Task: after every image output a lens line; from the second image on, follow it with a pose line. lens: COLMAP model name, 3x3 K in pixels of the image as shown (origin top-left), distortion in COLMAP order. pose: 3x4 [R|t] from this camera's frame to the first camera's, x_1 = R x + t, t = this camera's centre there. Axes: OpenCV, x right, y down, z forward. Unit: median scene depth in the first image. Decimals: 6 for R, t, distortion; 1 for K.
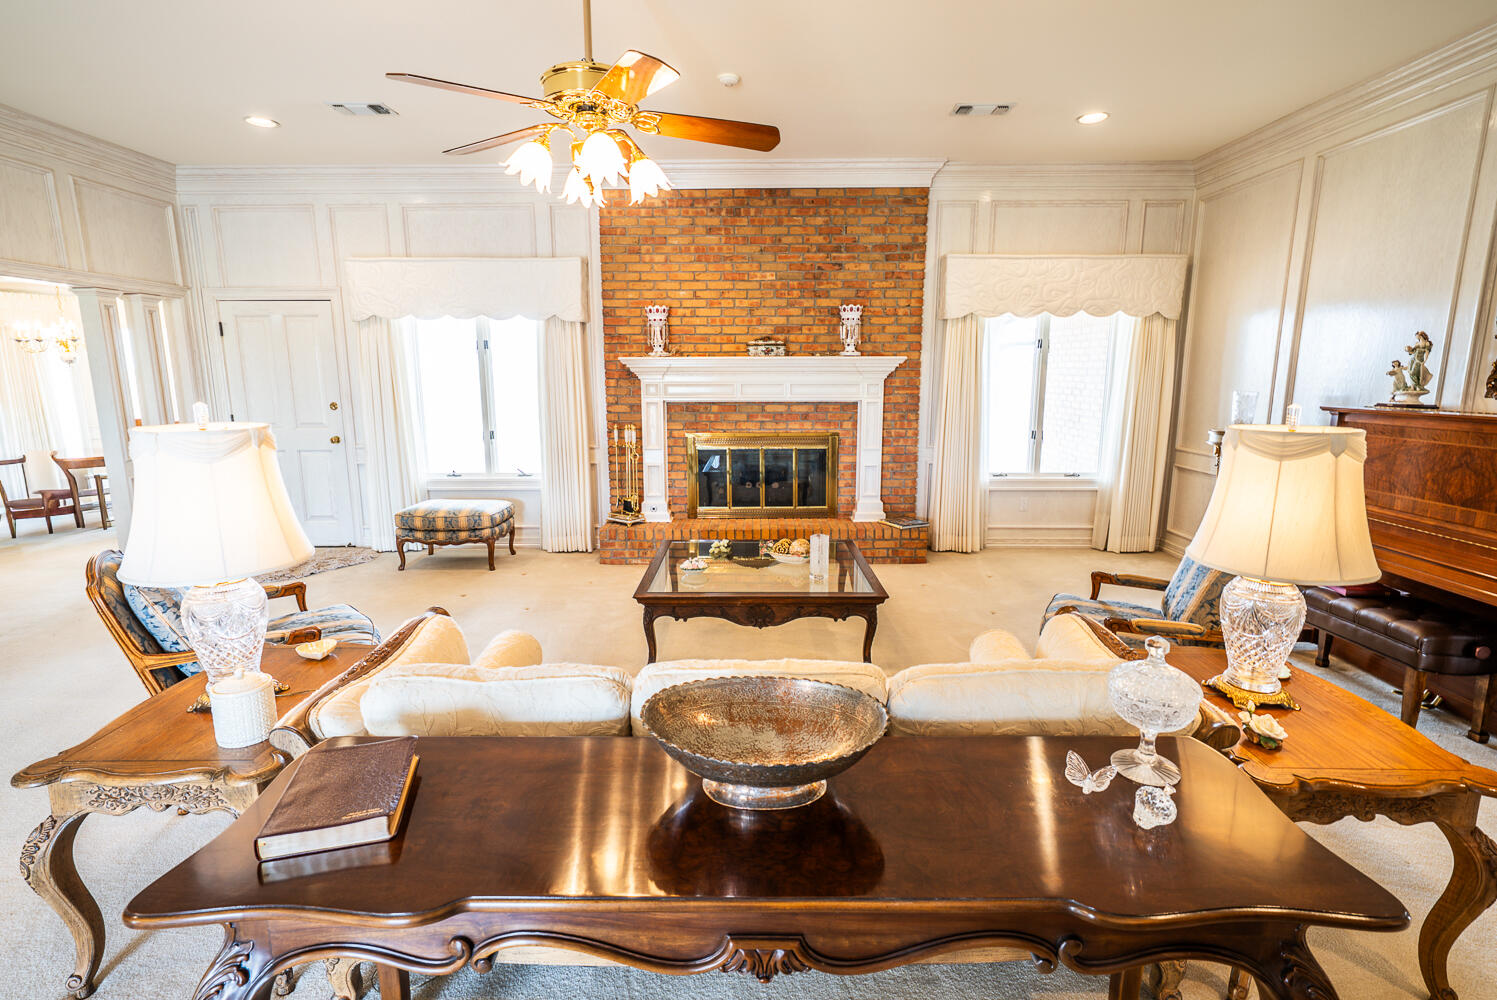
lens RADIAL K [[716.0, 0, 746.1], [0, 716.0, 496.9], [0, 0, 1]] dist [0.014468, 0.000079]
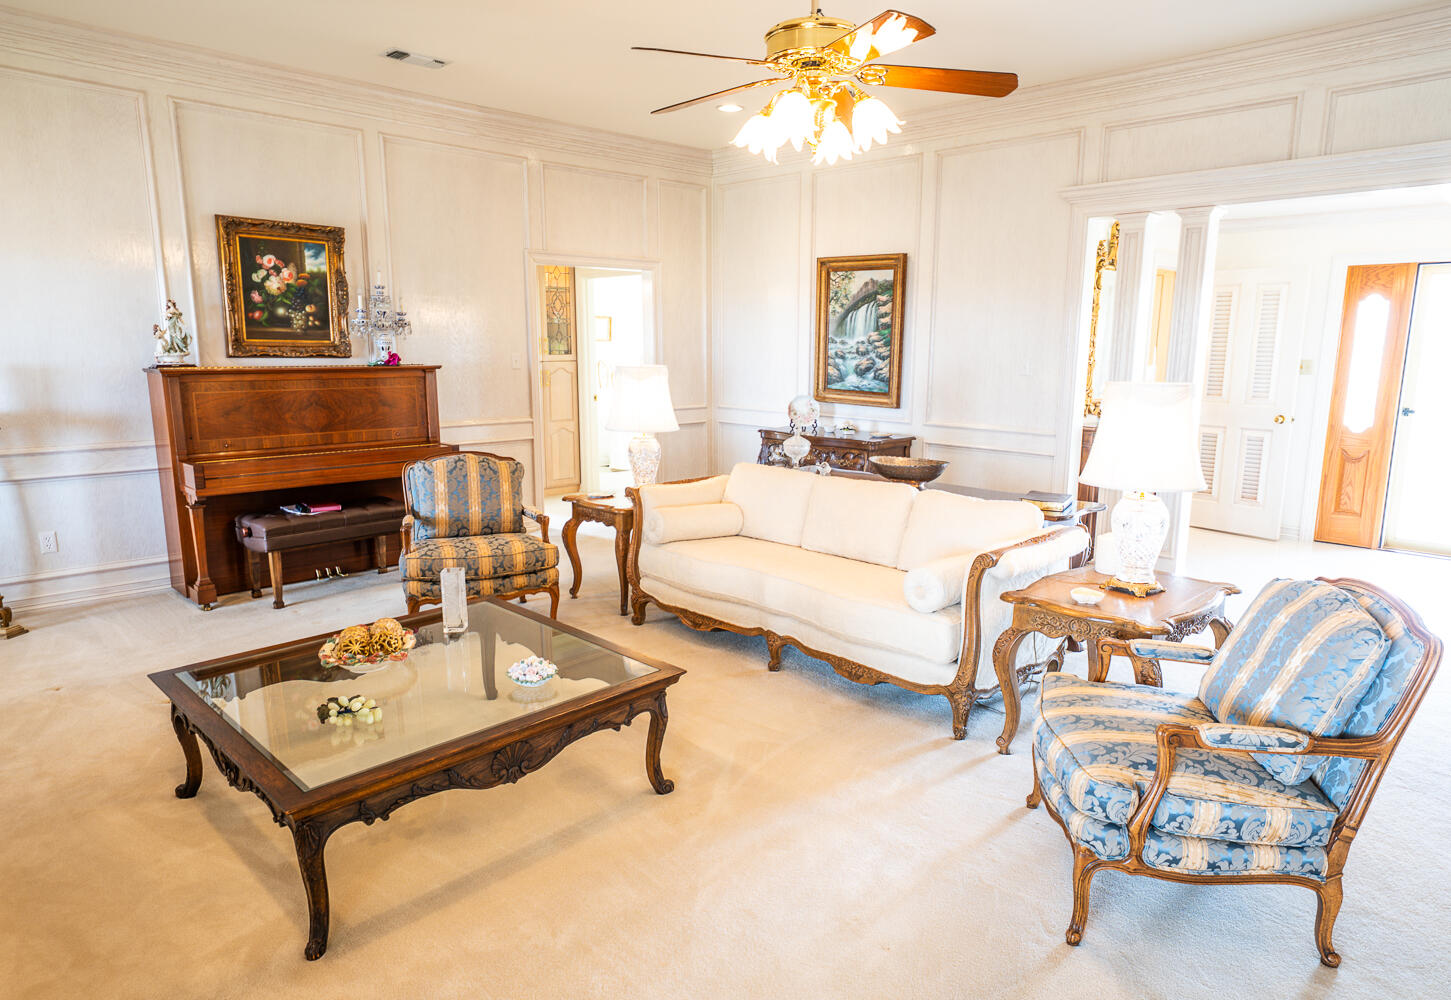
lens RADIAL K [[900.7, 0, 749.8], [0, 900.7, 496.4], [0, 0, 1]] dist [0.028168, 0.002210]
pose [[-0.695509, -0.129373, 0.706774, -0.465842], [0.121153, 0.948456, 0.292835, -0.153856], [-0.708229, 0.289297, -0.643986, 0.858856]]
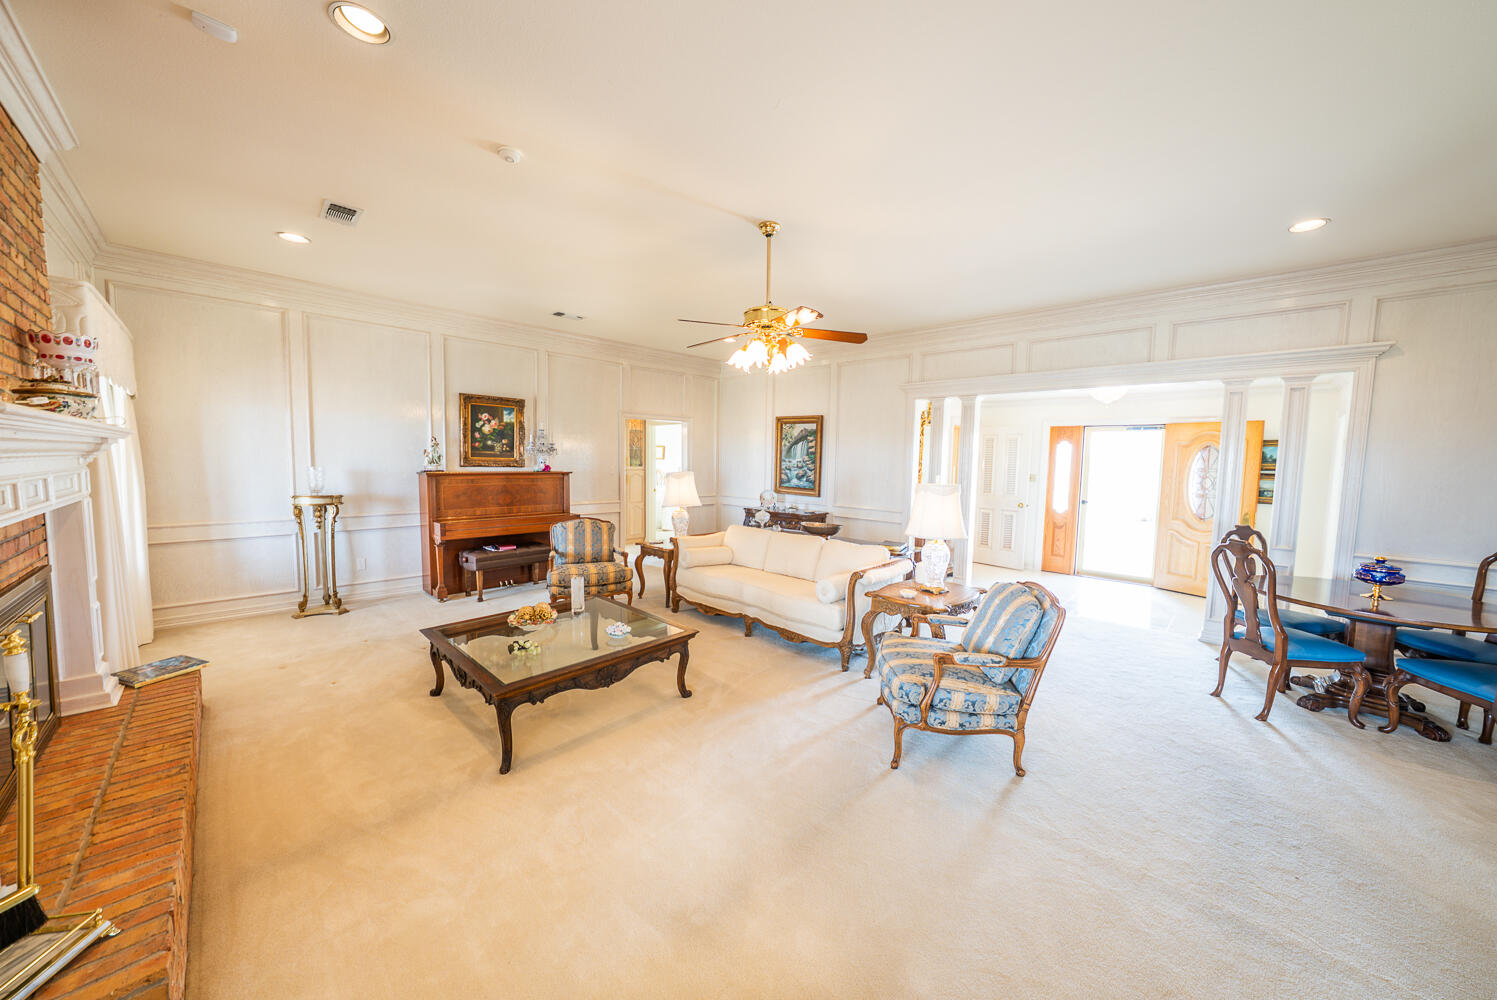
lens RADIAL K [[518.8, 0, 751.0], [0, 518.8, 497.1], [0, 0, 1]] dist [-0.016615, 0.000843]
pose [[-0.706132, -0.065840, 0.705013, -0.516719], [0.108211, 0.973938, 0.199337, -0.161260], [-0.699763, 0.217048, -0.680604, 0.893954]]
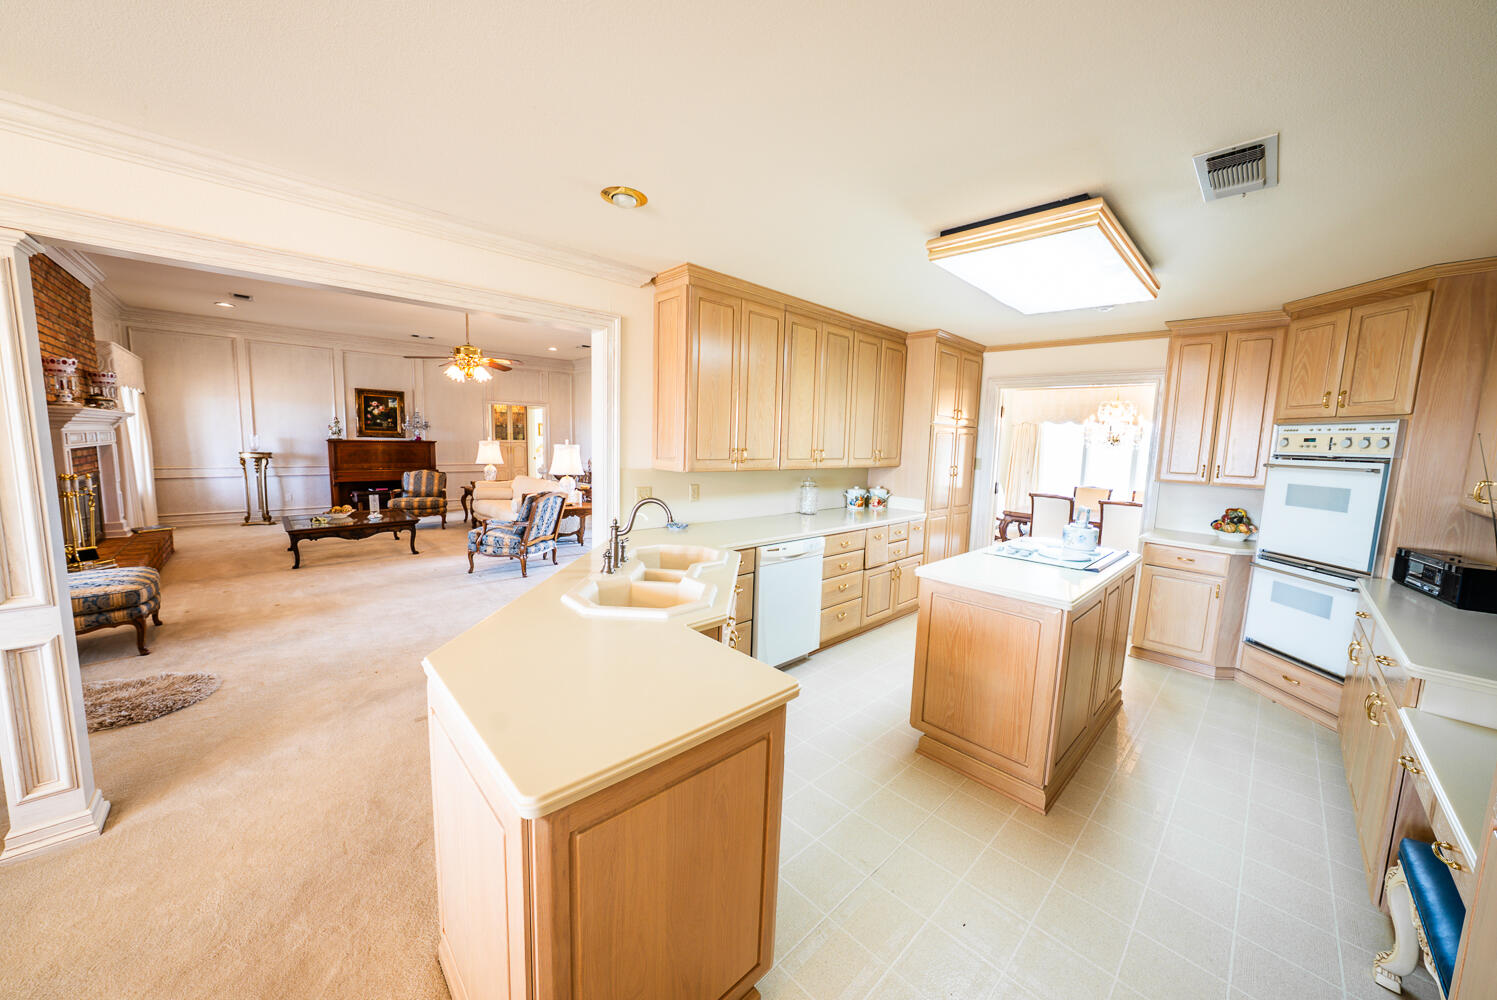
lens RADIAL K [[518.8, 0, 752.2], [0, 518.8, 496.1], [0, 0, 1]] dist [-0.016615, 0.000843]
pose [[-0.675880, -0.097554, 0.730527, -1.329063], [0.104437, 0.968522, 0.225961, -0.130951], [-0.729575, 0.229017, -0.644416, 0.758556]]
